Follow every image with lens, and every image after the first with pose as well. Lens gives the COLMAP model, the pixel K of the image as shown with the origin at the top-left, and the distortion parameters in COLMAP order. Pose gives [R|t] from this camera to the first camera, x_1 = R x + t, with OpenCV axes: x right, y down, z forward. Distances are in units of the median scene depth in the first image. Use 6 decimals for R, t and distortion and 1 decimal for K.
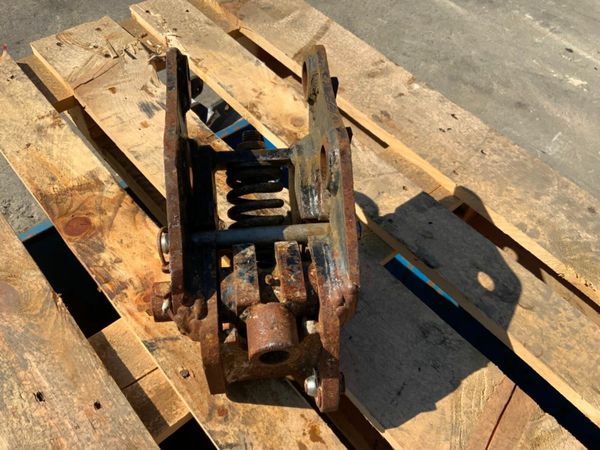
lens RADIAL K [[492.3, 0, 298.3], [0, 492.3, 237.0], [0, 0, 1]] dist [0.104714, -0.198989]
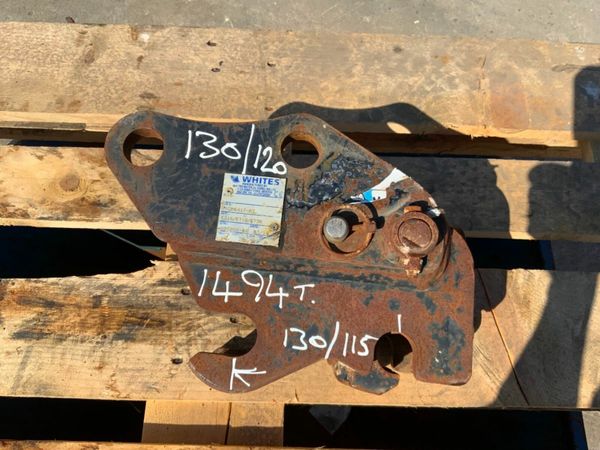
lens RADIAL K [[492.3, 0, 298.3], [0, 492.3, 237.0], [0, 0, 1]] dist [0.104714, -0.198989]
pose [[0.680051, -0.701440, 0.213335, 0.015856], [0.611289, 0.703124, 0.363238, -0.270383], [-0.404791, -0.116611, 0.906944, 0.192675]]
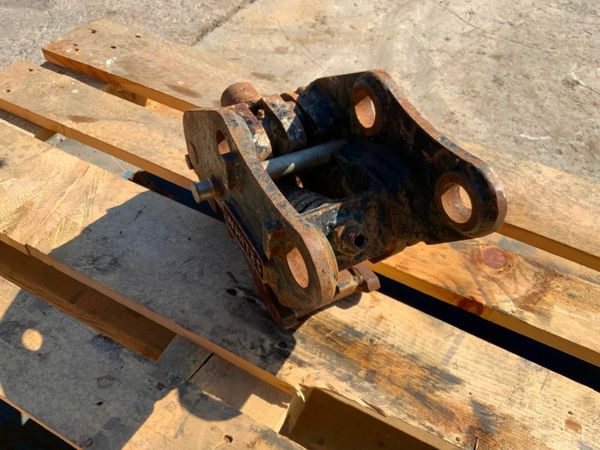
lens RADIAL K [[492.3, 0, 298.3], [0, 492.3, 237.0], [0, 0, 1]] dist [0.104714, -0.198989]
pose [[-0.928650, 0.187984, -0.319799, 0.185768], [-0.353655, -0.188430, 0.916200, -0.690739], [0.111971, 0.963927, 0.241467, 0.631209]]
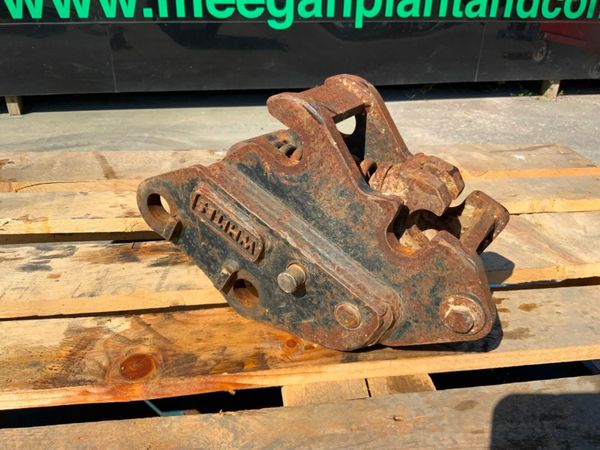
lens RADIAL K [[492.3, 0, 298.3], [0, 492.3, 237.0], [0, 0, 1]] dist [0.104714, -0.198989]
pose [[0.547815, -0.450458, 0.704973, -0.678209], [0.683219, 0.727202, -0.066249, 0.046150], [-0.482815, 0.517943, 0.706134, 0.253255]]
